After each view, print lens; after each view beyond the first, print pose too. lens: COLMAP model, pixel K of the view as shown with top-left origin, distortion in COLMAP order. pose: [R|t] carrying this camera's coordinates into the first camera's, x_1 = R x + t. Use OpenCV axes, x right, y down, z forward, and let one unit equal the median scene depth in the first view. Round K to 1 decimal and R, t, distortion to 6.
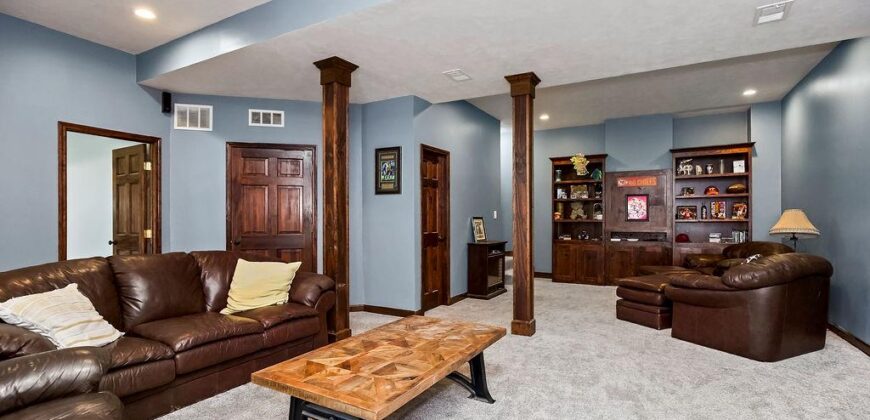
lens RADIAL K [[401.9, 0, 439.5], [0, 401.9, 212.3], [0, 0, 1]] dist [-0.000667, -0.000040]
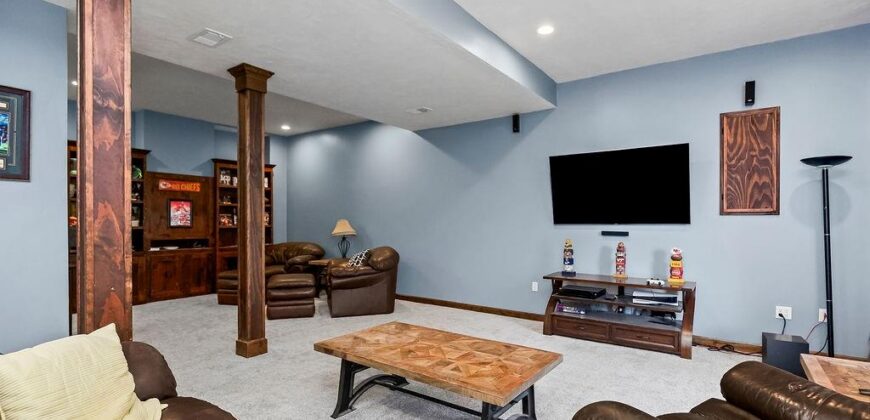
lens RADIAL K [[405.0, 0, 443.3], [0, 405.0, 214.4], [0, 0, 1]] dist [-0.002586, 0.000217]
pose [[0.123905, 0.023127, 0.992025, -0.524852], [-0.017754, 0.999620, -0.021086, -0.000666], [-0.992135, -0.015000, 0.124268, 0.376753]]
